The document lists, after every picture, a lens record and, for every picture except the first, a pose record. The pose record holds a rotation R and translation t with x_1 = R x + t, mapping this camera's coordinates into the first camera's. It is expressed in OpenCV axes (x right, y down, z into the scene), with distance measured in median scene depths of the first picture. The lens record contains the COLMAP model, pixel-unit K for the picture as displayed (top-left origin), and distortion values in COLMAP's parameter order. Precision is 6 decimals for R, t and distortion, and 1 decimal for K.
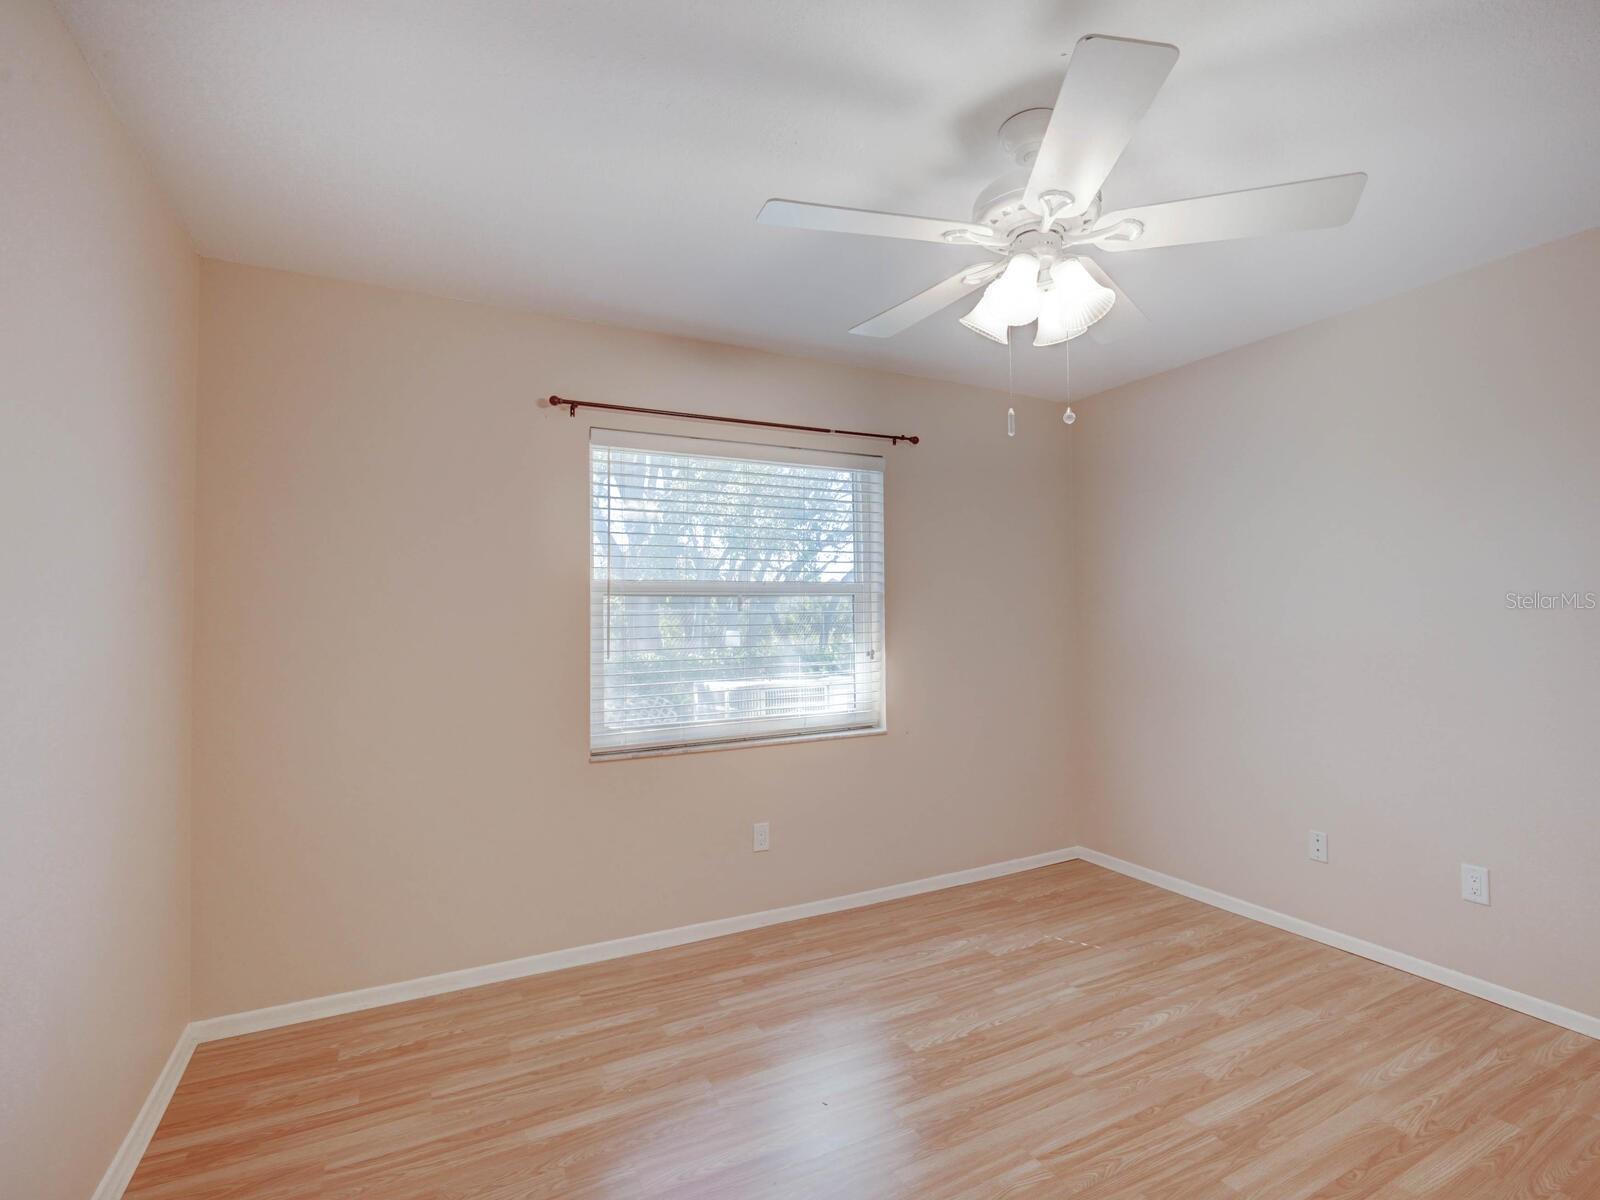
lens RADIAL K [[796.4, 0, 802.1], [0, 796.4, 603.8], [0, 0, 1]] dist [-0.024631, 0.007791]
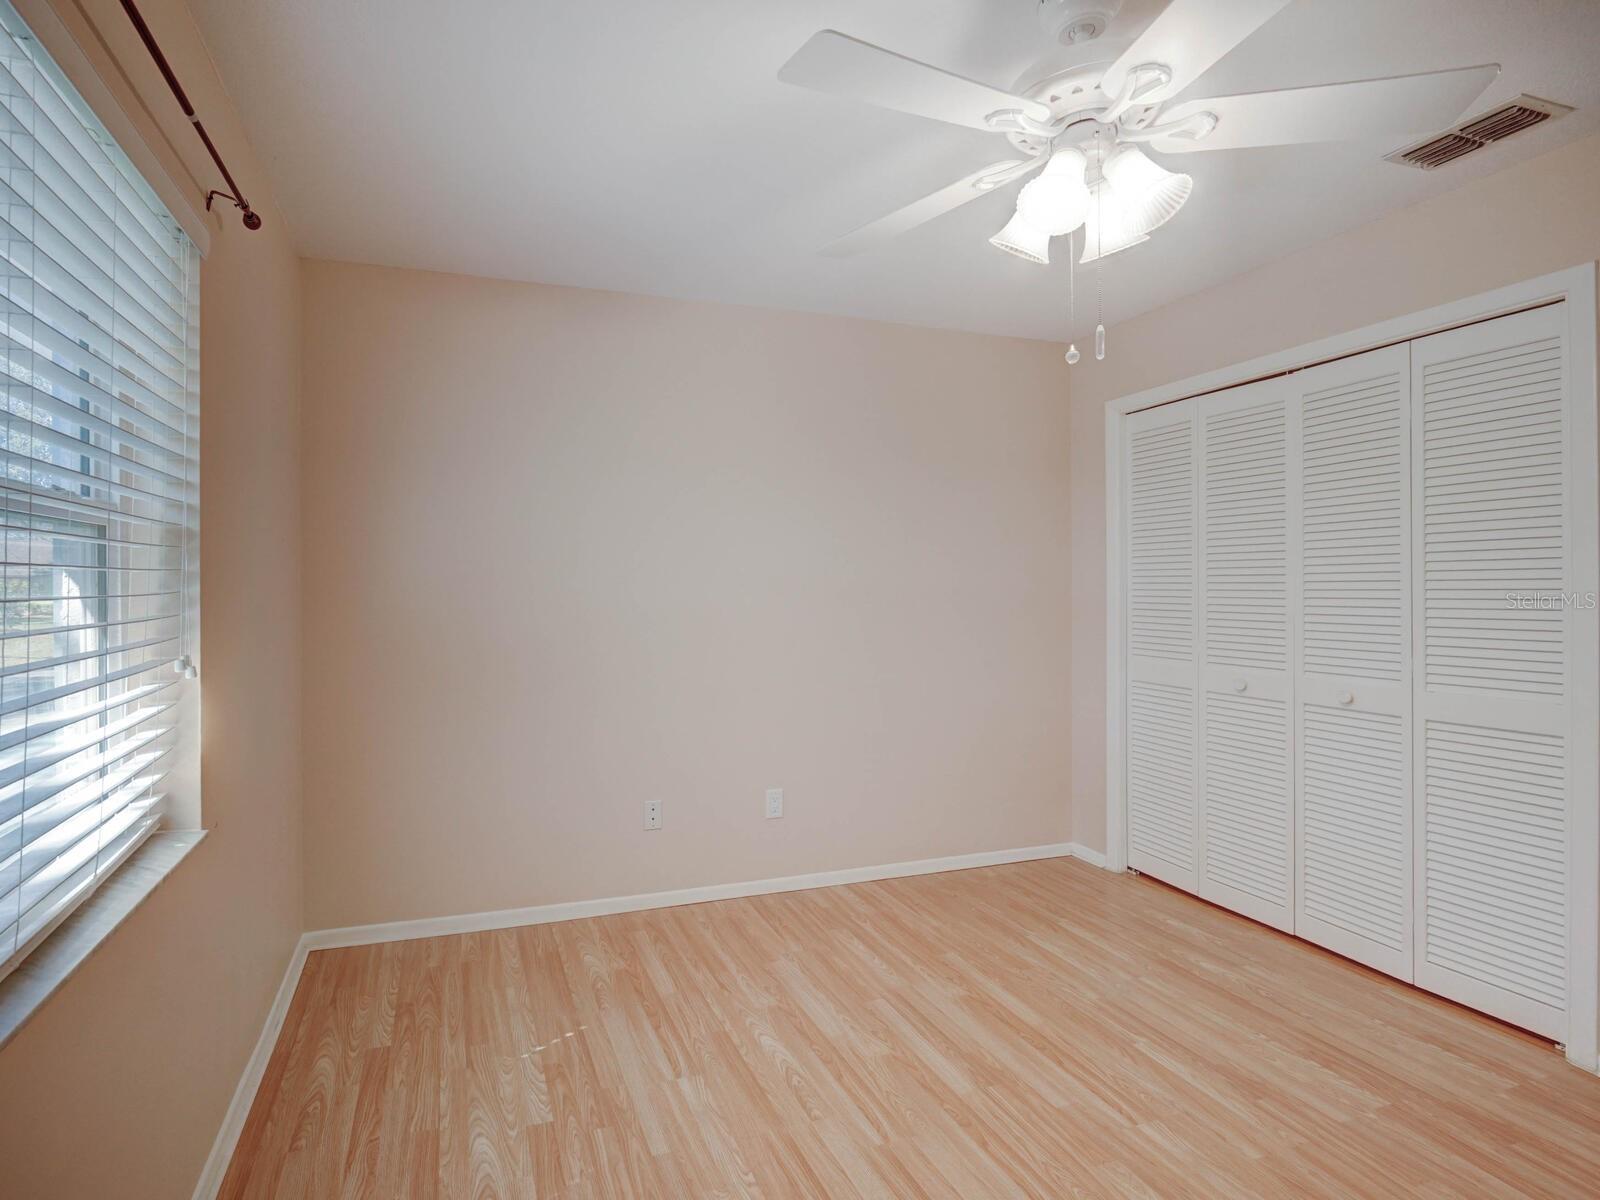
lens RADIAL K [[796.4, 0, 799.4], [0, 796.4, 598.2], [0, 0, 1]] dist [-0.024631, 0.007791]
pose [[0.138402, -0.006219, 0.990357, -0.352627], [-0.016515, 0.999827, 0.008586, 0.020607], [-0.990238, -0.017544, 0.138275, 0.739513]]
